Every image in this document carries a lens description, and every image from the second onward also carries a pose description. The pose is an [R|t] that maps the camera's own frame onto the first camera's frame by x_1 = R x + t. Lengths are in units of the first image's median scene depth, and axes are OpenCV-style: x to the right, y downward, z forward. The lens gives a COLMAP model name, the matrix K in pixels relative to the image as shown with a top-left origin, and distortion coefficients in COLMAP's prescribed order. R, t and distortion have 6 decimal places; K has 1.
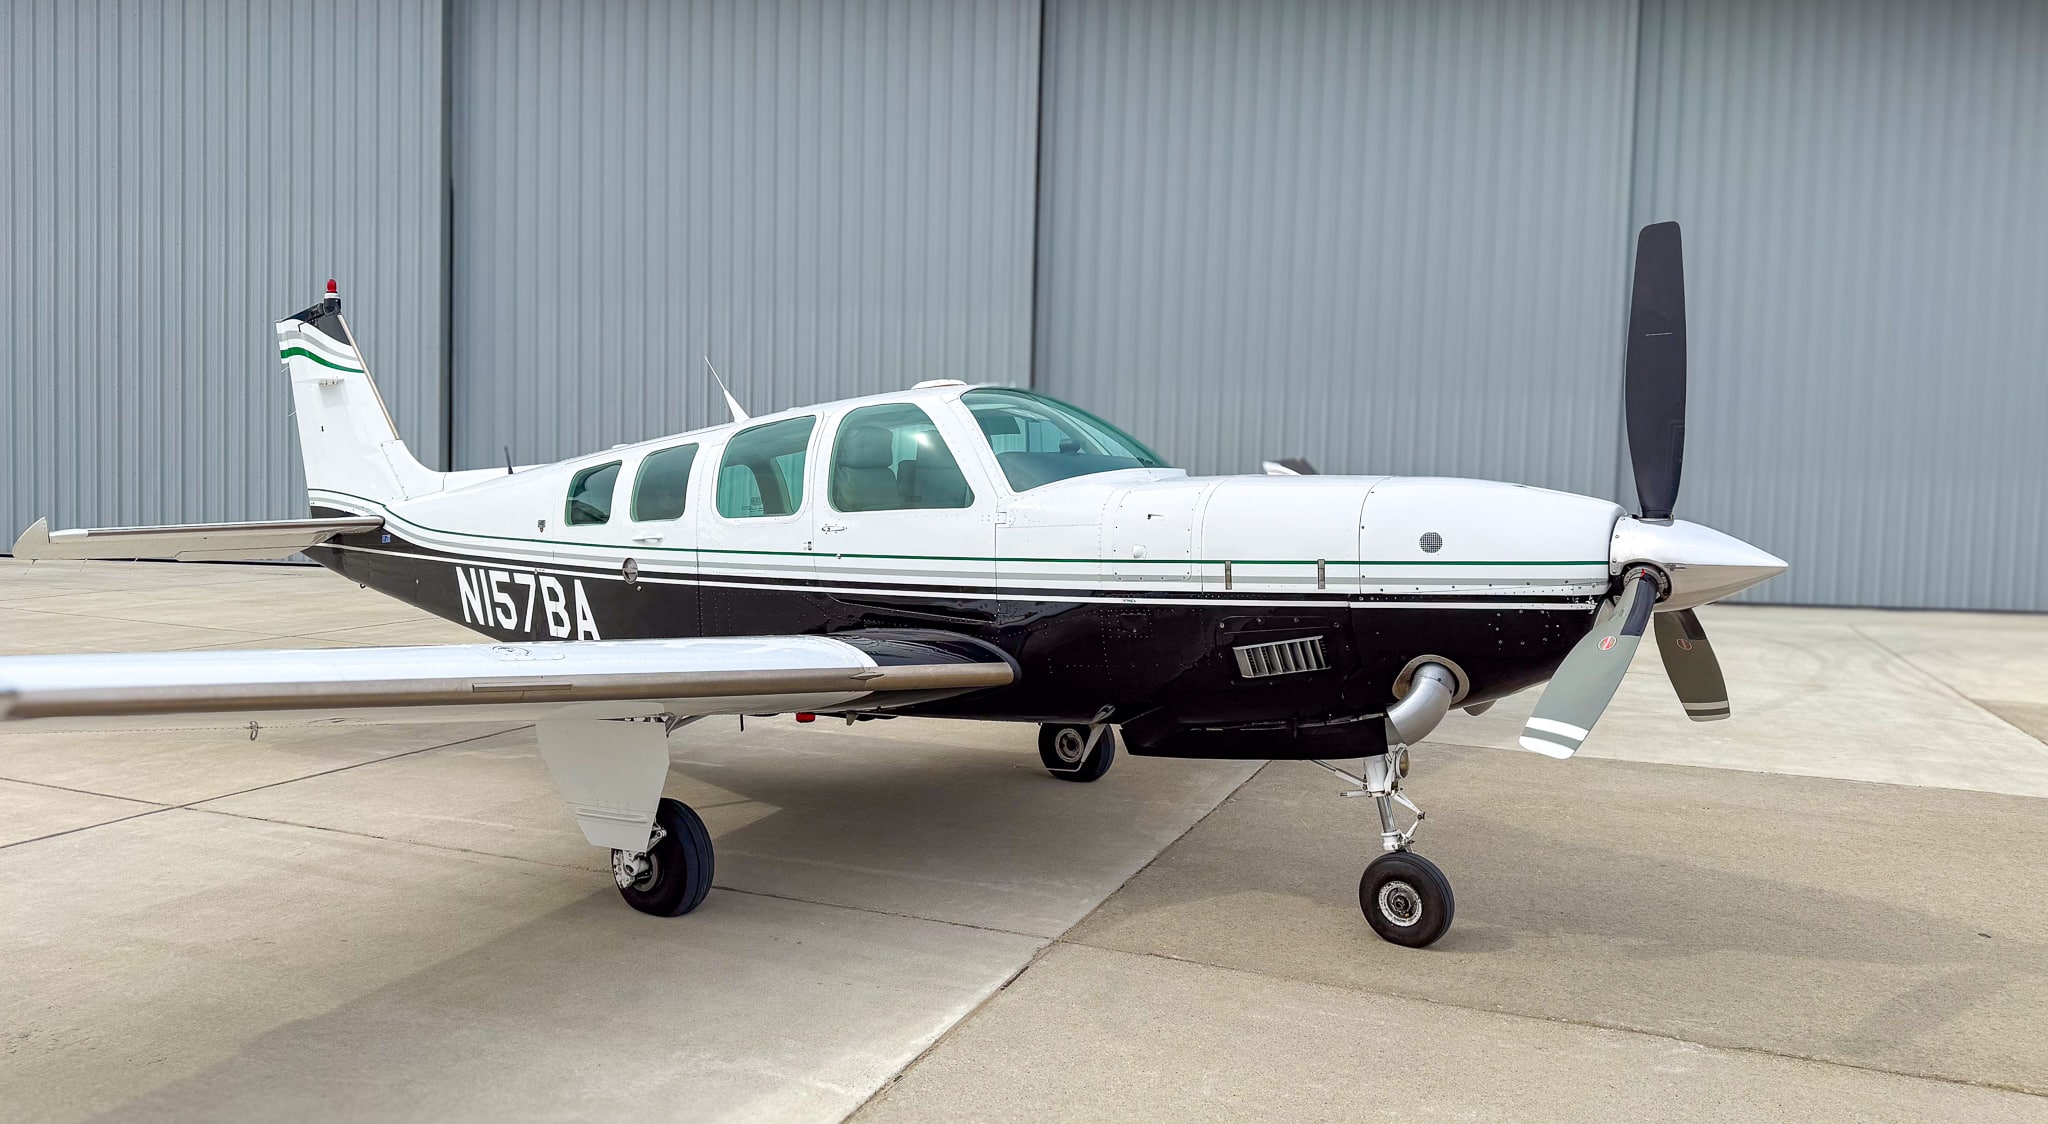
lens RADIAL K [[1411.6, 0, 1031.7], [0, 1411.6, 540.1], [0, 0, 1]] dist [0.169253, -0.348978]
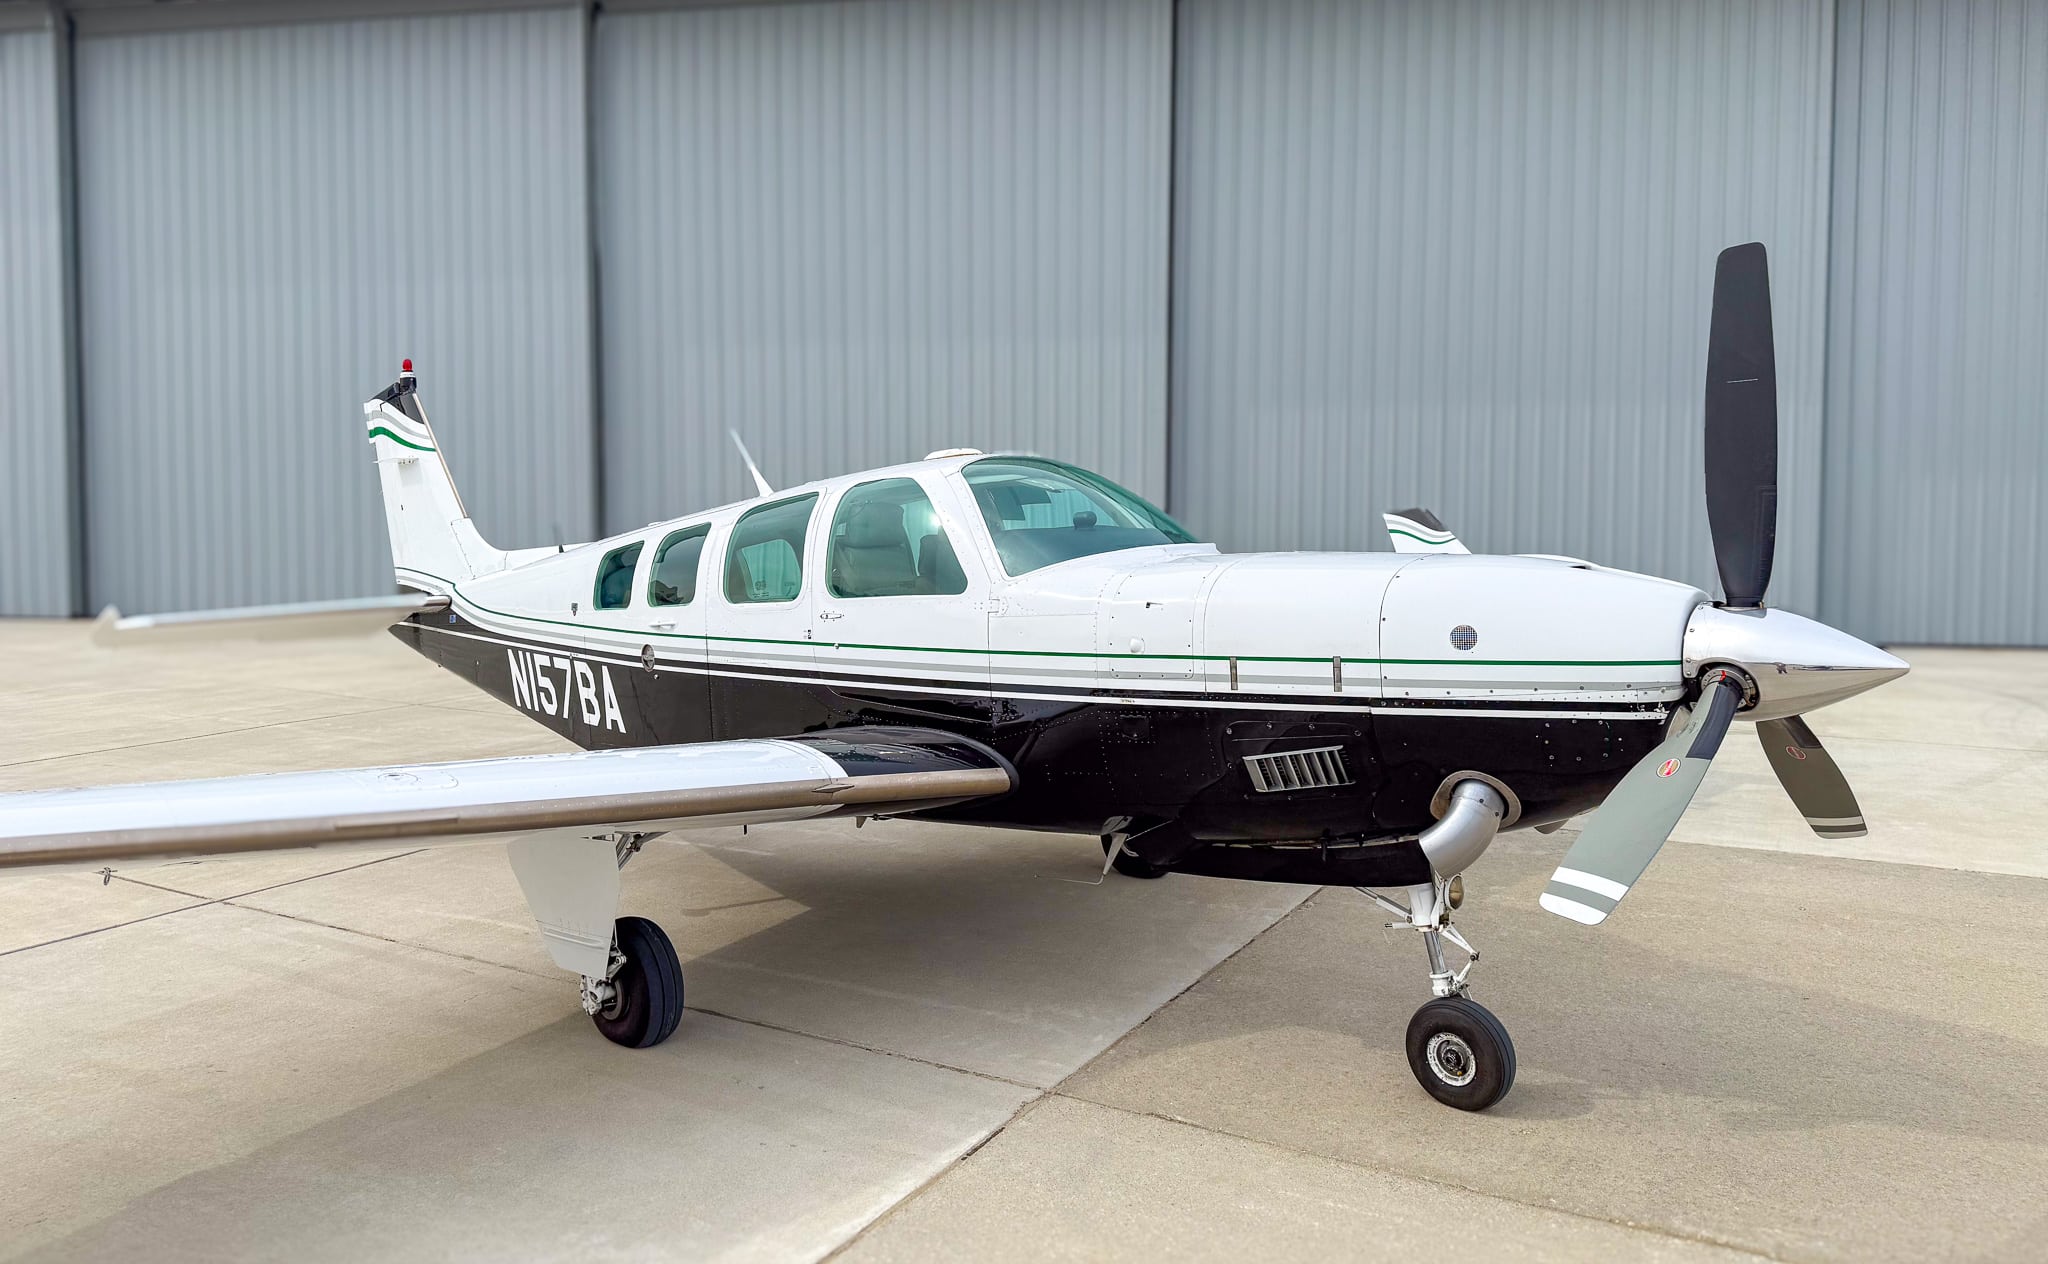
lens RADIAL K [[1418.9, 0, 1019.0], [0, 1418.9, 563.7], [0, 0, 1]] dist [0.124305, -0.197417]
pose [[0.990045, -0.019816, -0.139348, 0.105478], [0.018373, 0.999764, -0.011632, -0.027792], [0.139546, 0.008956, 0.990175, 0.097353]]
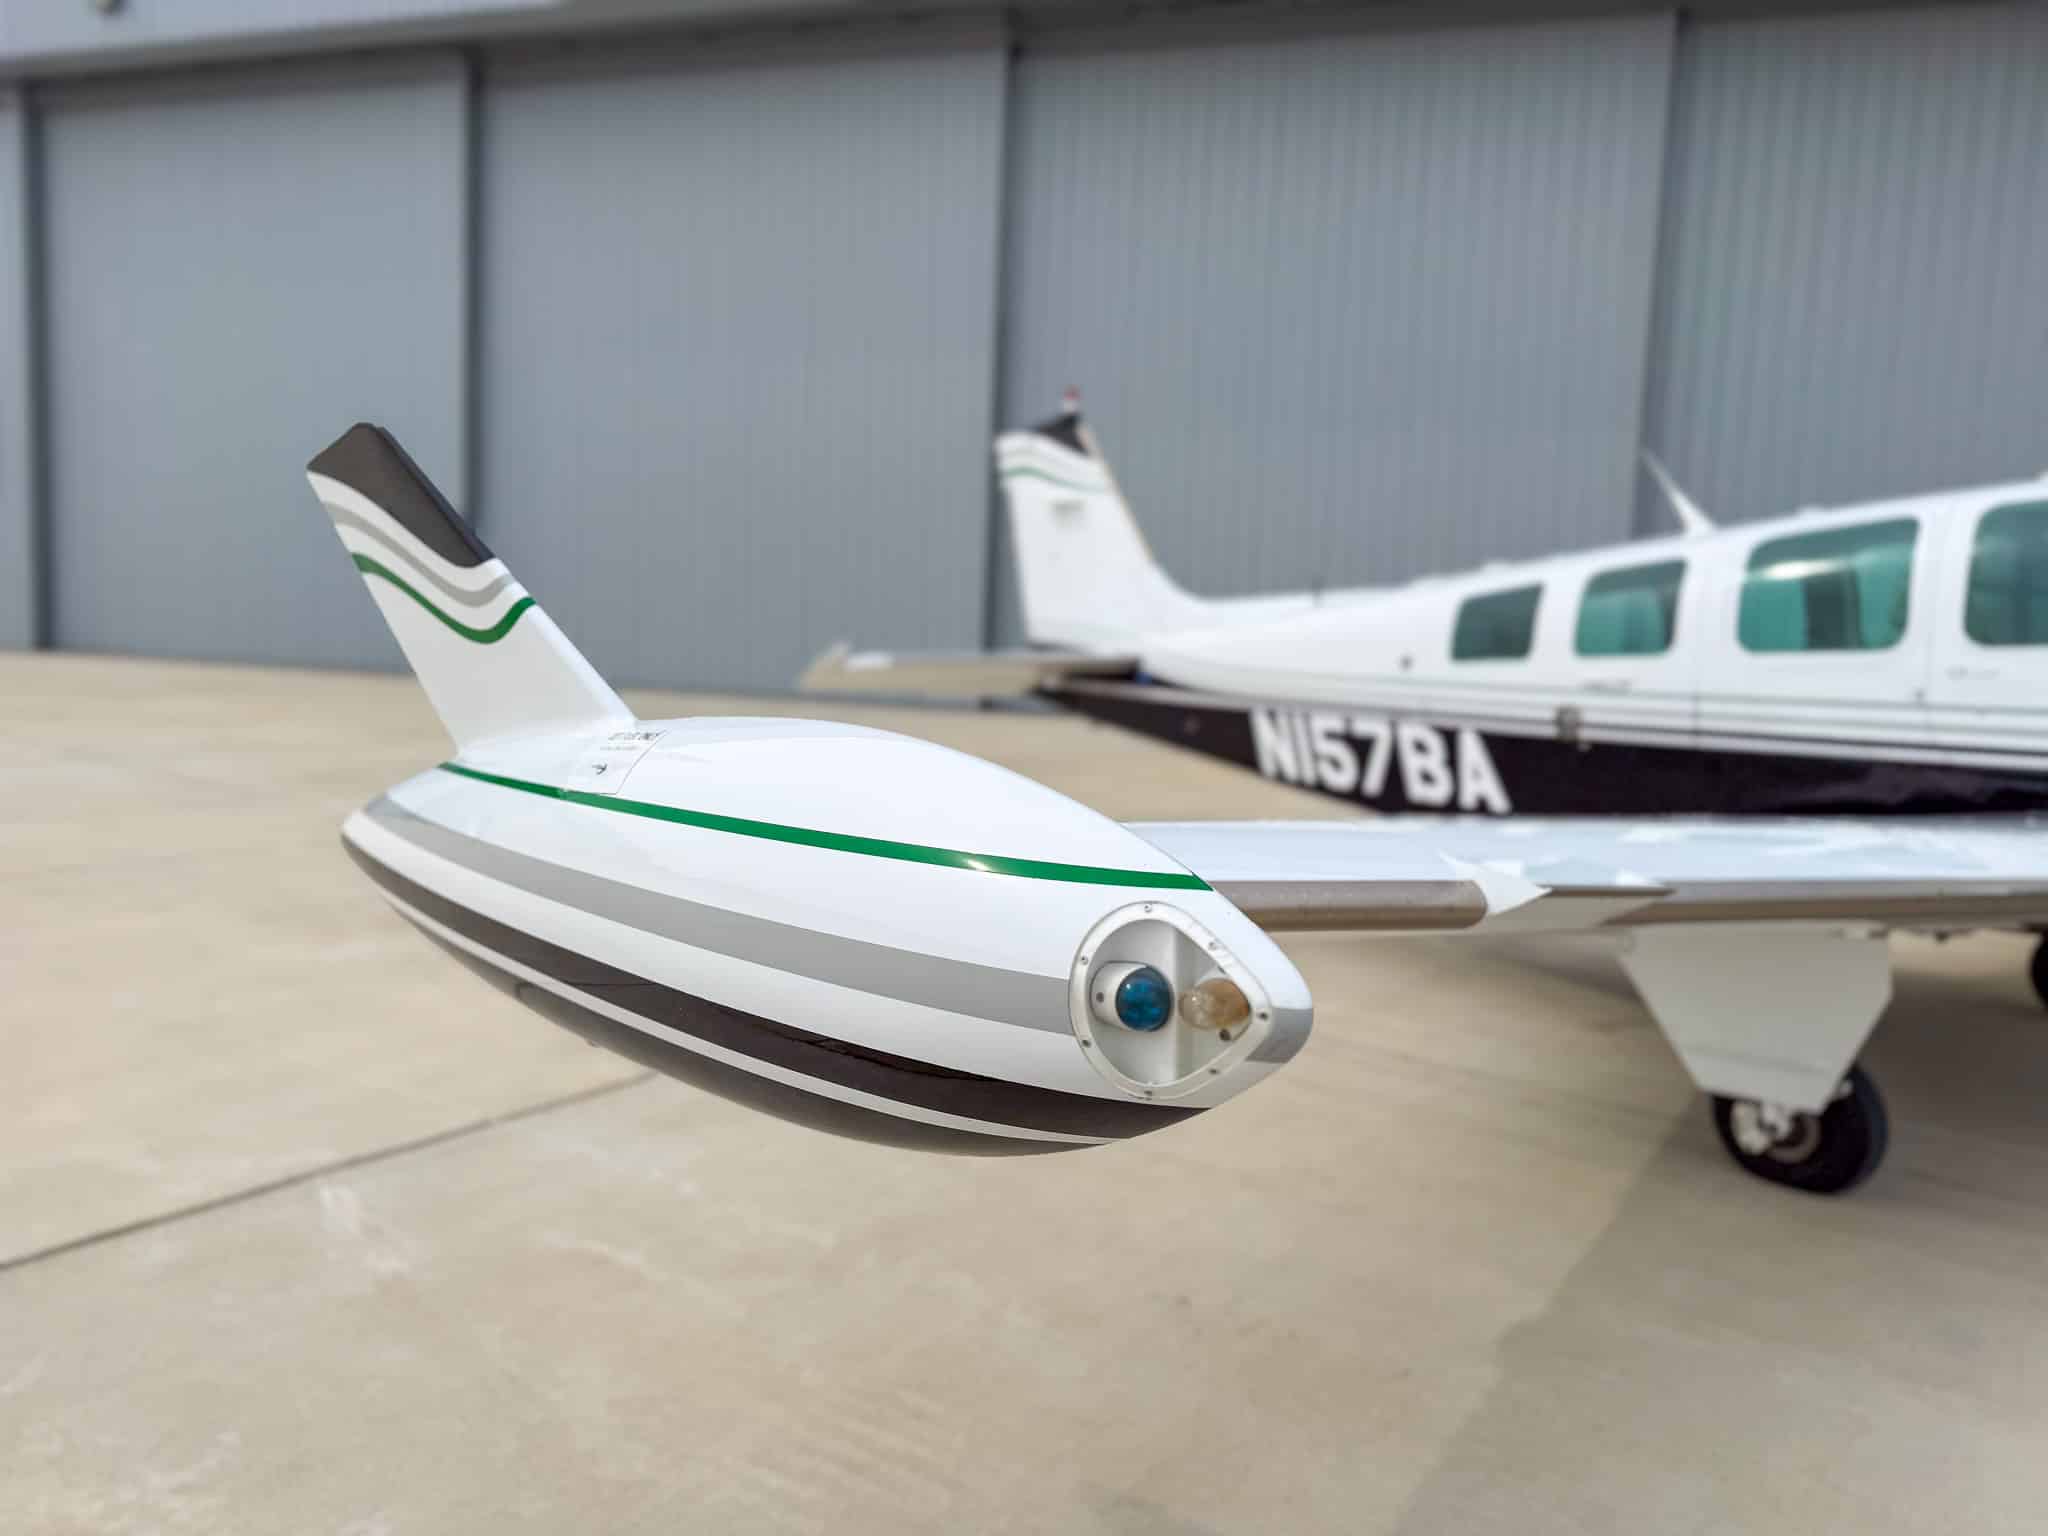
lens RADIAL K [[1434.1, 0, 1009.6], [0, 1434.1, 771.2], [0, 0, 1]] dist [0.080633, -0.129996]
pose [[0.961724, 0.048930, -0.269616, -0.390489], [-0.037088, 0.998117, 0.048847, 0.023106], [0.271499, -0.036978, 0.961728, 0.154985]]
